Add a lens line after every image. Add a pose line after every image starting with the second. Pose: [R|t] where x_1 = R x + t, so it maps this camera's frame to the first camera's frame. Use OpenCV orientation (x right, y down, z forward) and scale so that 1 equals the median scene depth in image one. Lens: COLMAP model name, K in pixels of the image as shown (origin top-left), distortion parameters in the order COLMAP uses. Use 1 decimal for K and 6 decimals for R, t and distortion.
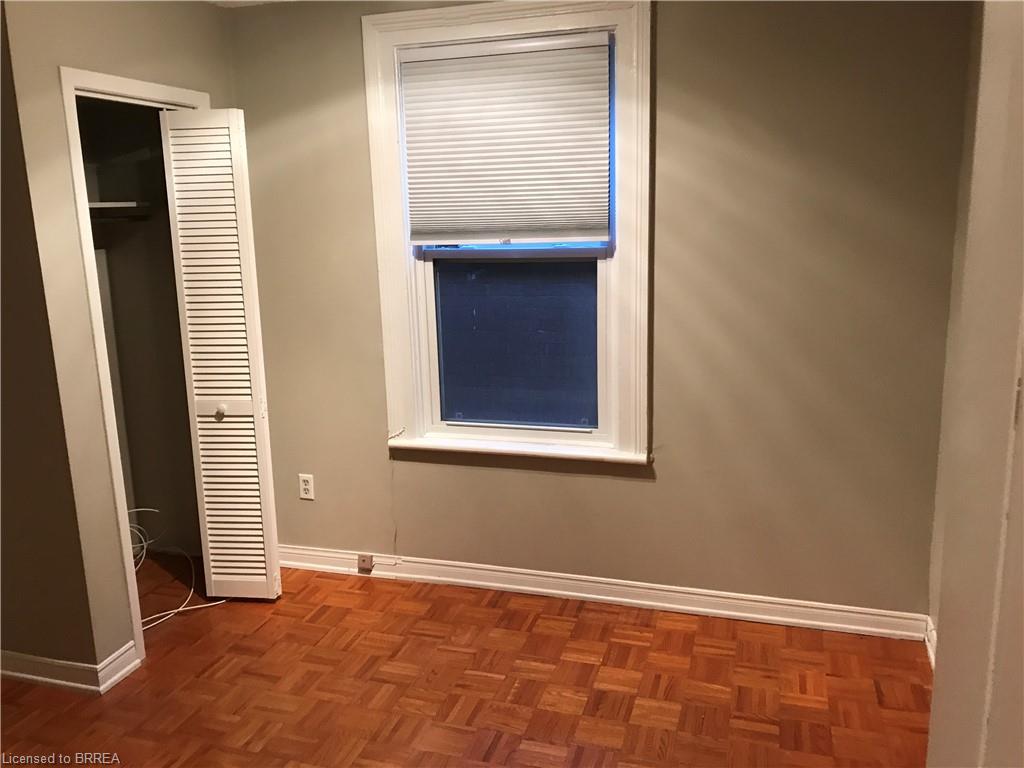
lens RADIAL K [[852.8, 0, 512.0], [0, 852.8, 384.0], [0, 0, 1]] dist [0.012305, -0.007636]
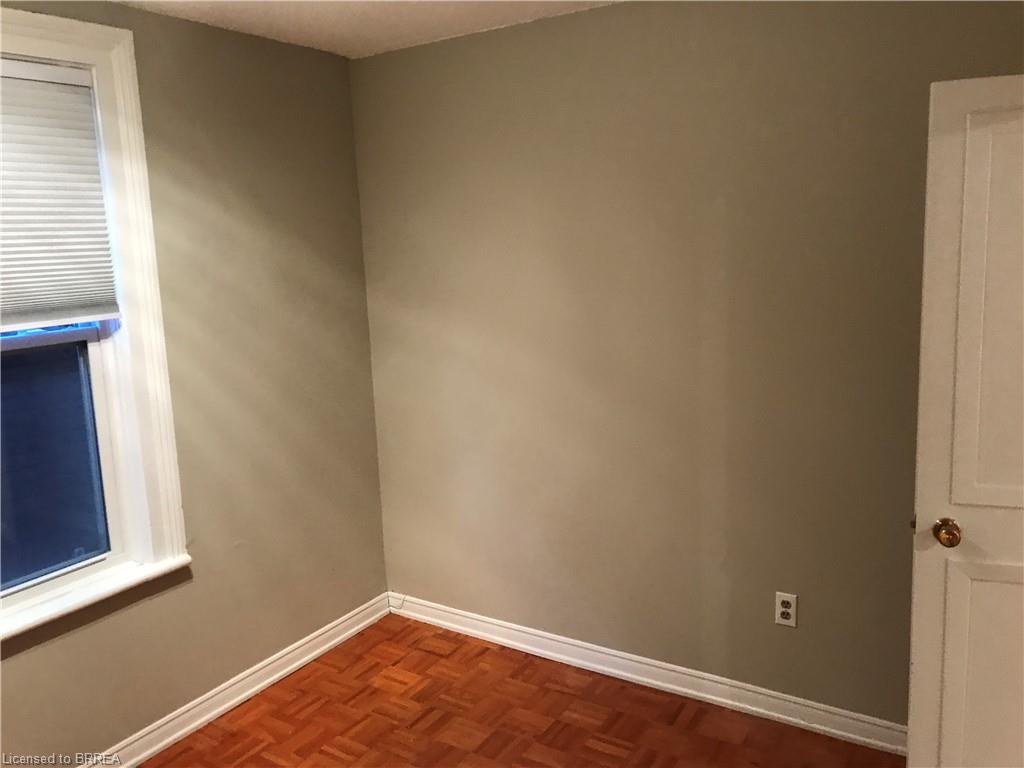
lens RADIAL K [[852.8, 0, 512.0], [0, 852.8, 384.0], [0, 0, 1]] dist [0.012305, -0.007636]
pose [[0.250479, -0.152337, 0.956062, -0.584938], [0.243294, 0.965755, 0.090141, -0.084890], [-0.937053, 0.210026, 0.278964, 0.411120]]
